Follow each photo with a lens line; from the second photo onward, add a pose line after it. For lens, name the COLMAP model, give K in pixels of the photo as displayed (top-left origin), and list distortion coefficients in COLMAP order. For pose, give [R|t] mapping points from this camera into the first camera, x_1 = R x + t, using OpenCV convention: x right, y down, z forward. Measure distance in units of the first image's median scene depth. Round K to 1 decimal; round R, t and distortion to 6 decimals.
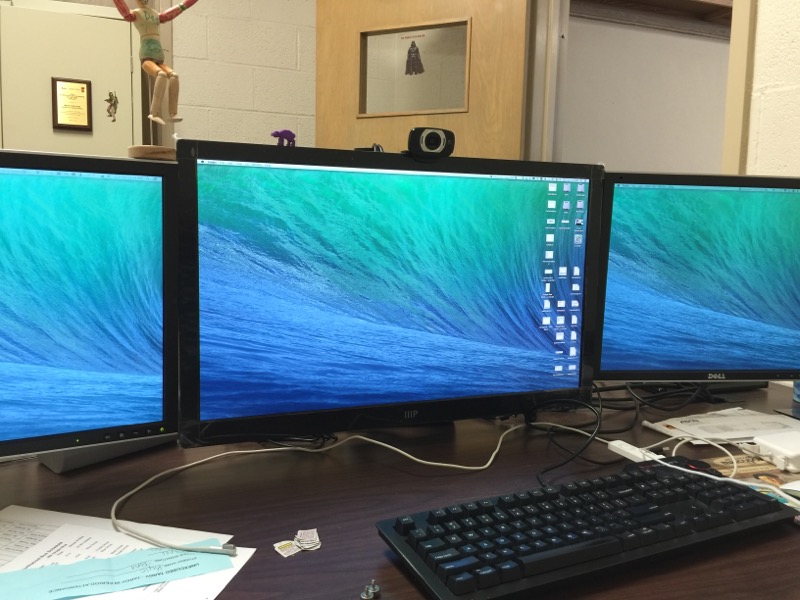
lens RADIAL K [[675.5, 0, 400.0], [0, 675.5, 300.0], [0, 0, 1]] dist [-0.002247, -0.008857]
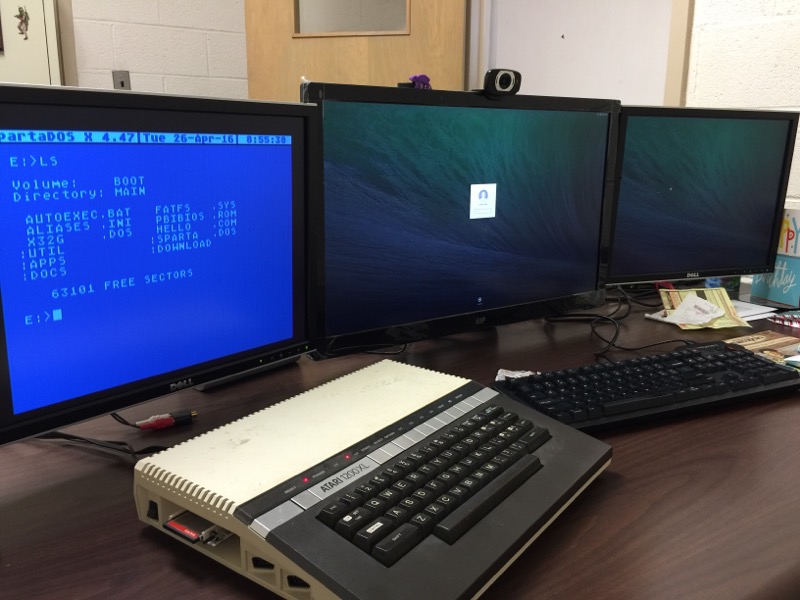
lens RADIAL K [[660.4, 0, 403.7], [0, 660.4, 327.6], [0, 0, 1]] dist [0.015886, -0.054951]
pose [[0.978150, -0.070254, 0.195671, -0.365316], [0.037551, 0.985397, 0.166083, -0.016248], [-0.204482, -0.155106, 0.966504, -0.111527]]
